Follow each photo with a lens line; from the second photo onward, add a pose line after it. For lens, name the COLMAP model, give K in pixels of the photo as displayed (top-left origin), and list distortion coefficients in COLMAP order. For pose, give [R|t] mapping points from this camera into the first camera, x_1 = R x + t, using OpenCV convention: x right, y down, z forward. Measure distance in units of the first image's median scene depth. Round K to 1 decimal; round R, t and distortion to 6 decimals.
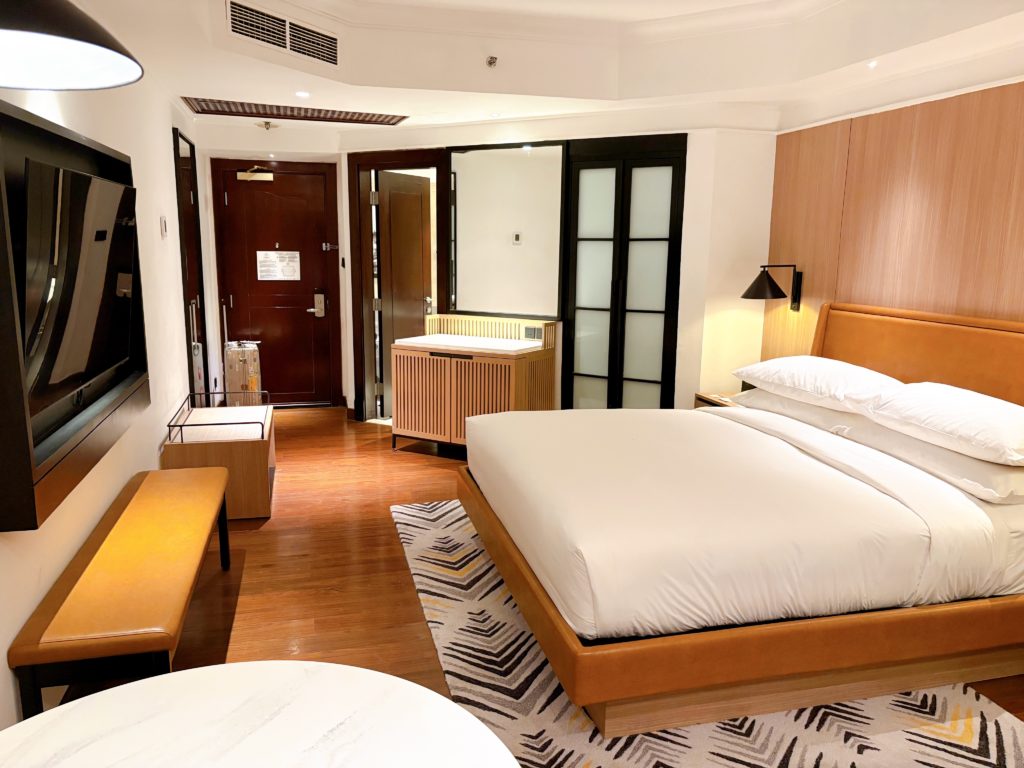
lens RADIAL K [[772.1, 0, 505.9], [0, 772.1, 380.1], [0, 0, 1]] dist [0.059531, -0.064551]
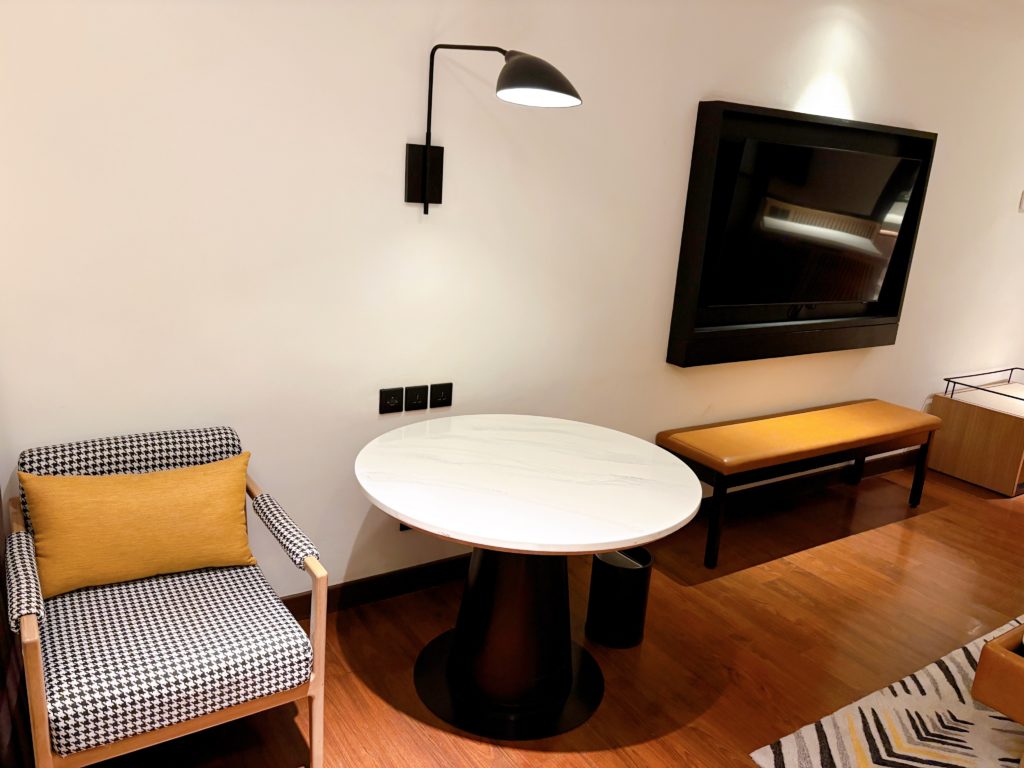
lens RADIAL K [[772.1, 0, 505.9], [0, 772.1, 380.1], [0, 0, 1]] dist [0.059531, -0.064551]
pose [[0.312261, 0.258965, -0.914019, 0.428266], [-0.232897, 0.953636, 0.190624, -0.004208], [0.921006, 0.153348, 0.358095, 0.043605]]
